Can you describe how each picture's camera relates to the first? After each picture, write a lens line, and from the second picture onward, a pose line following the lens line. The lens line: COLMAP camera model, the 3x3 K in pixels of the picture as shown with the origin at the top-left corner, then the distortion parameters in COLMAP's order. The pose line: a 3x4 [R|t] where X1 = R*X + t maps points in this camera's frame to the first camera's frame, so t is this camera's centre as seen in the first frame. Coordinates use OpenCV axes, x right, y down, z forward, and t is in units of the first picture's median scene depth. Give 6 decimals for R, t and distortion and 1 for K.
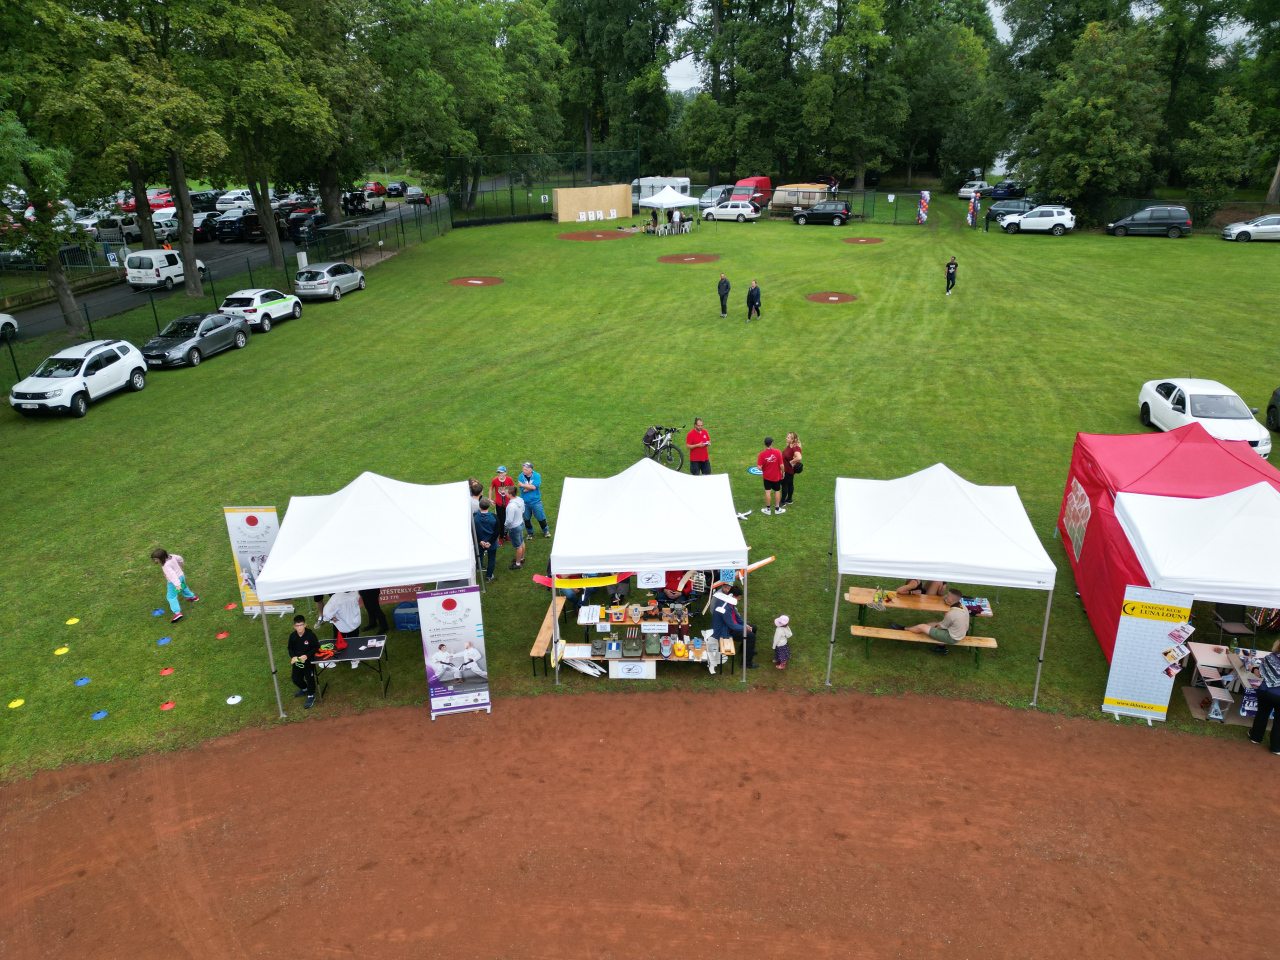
lens RADIAL K [[885.1, 0, 640.0], [0, 885.1, 480.0], [0, 0, 1]] dist [0.014131, 0.004523]
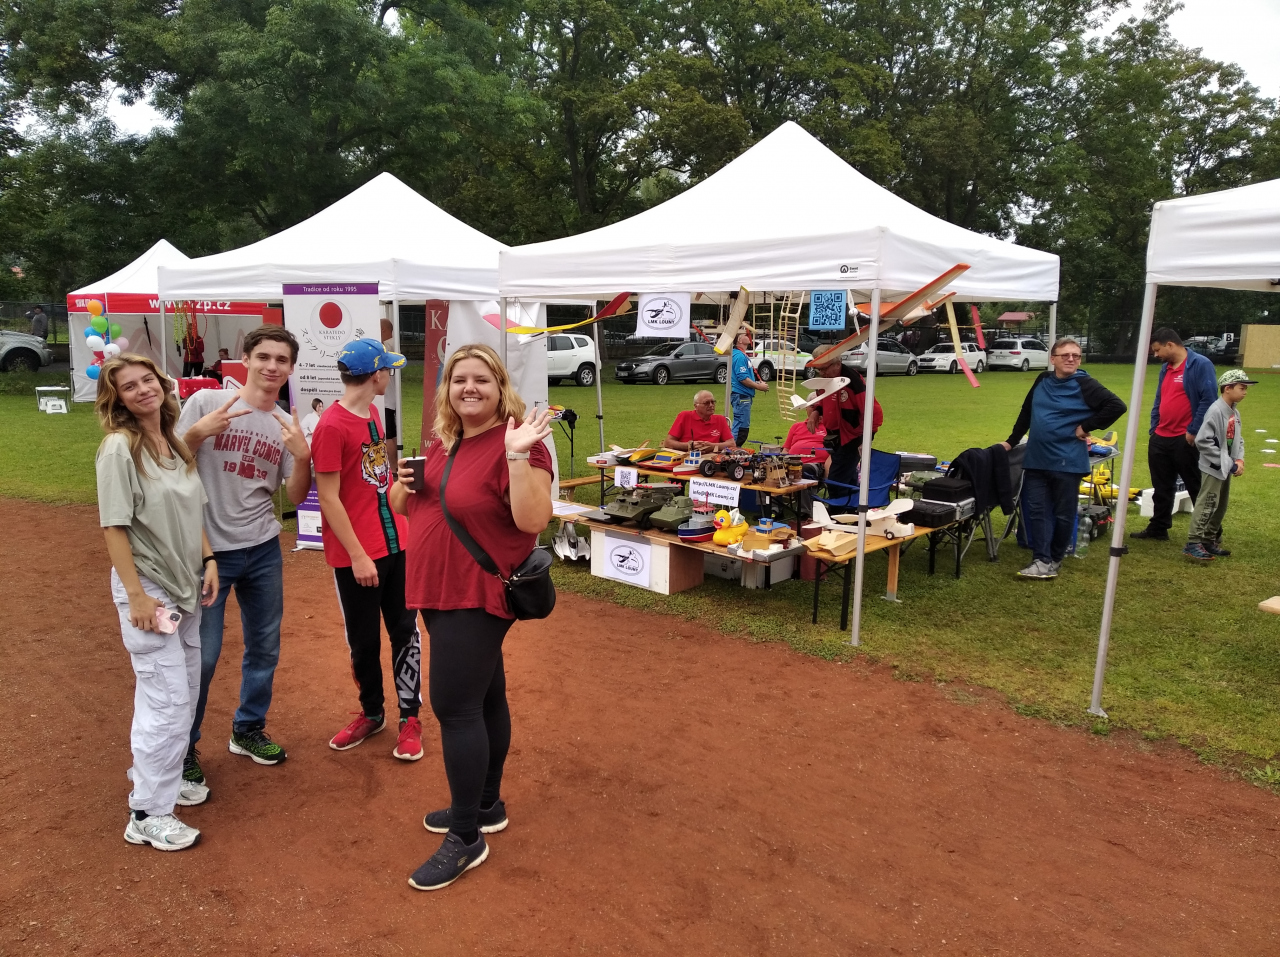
lens RADIAL K [[949.5, 0, 640.0], [0, 949.5, 478.5], [0, 0, 1]] dist [0.091135, -0.190099]
pose [[0.748650, 0.121153, -0.651801, 0.074725], [-0.278892, 0.949488, -0.143847, 0.061540], [0.601450, 0.289474, 0.744623, 0.165025]]
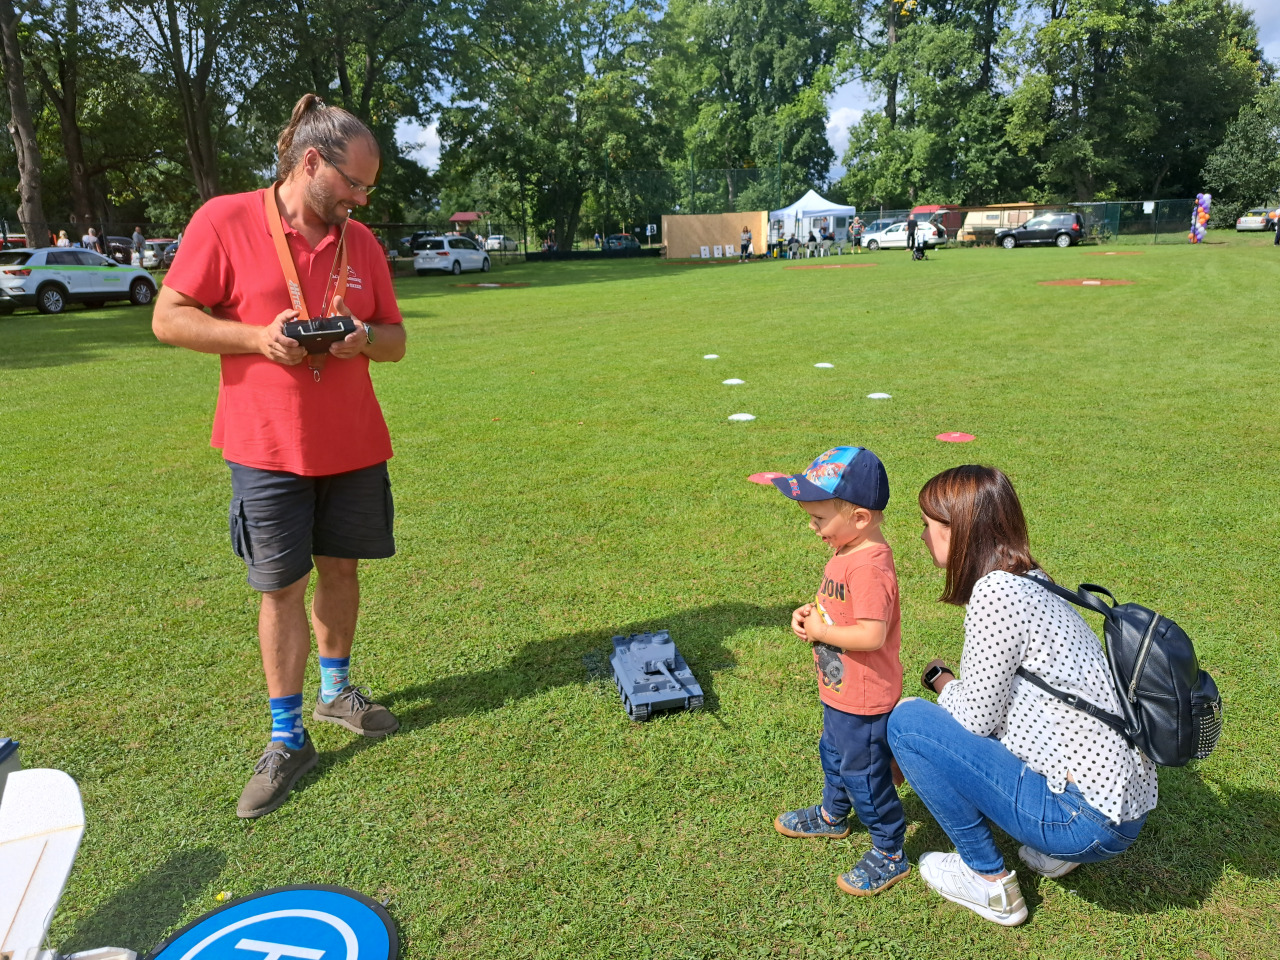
lens RADIAL K [[900.1, 0, 659.3], [0, 900.1, 533.3], [0, 0, 1]] dist [0.007281, 0.003036]
pose [[0.986538, 0.039841, -0.158605, 0.039657], [-0.051845, 0.996036, -0.072280, -0.003027], [0.155097, 0.079530, 0.984693, 0.325149]]
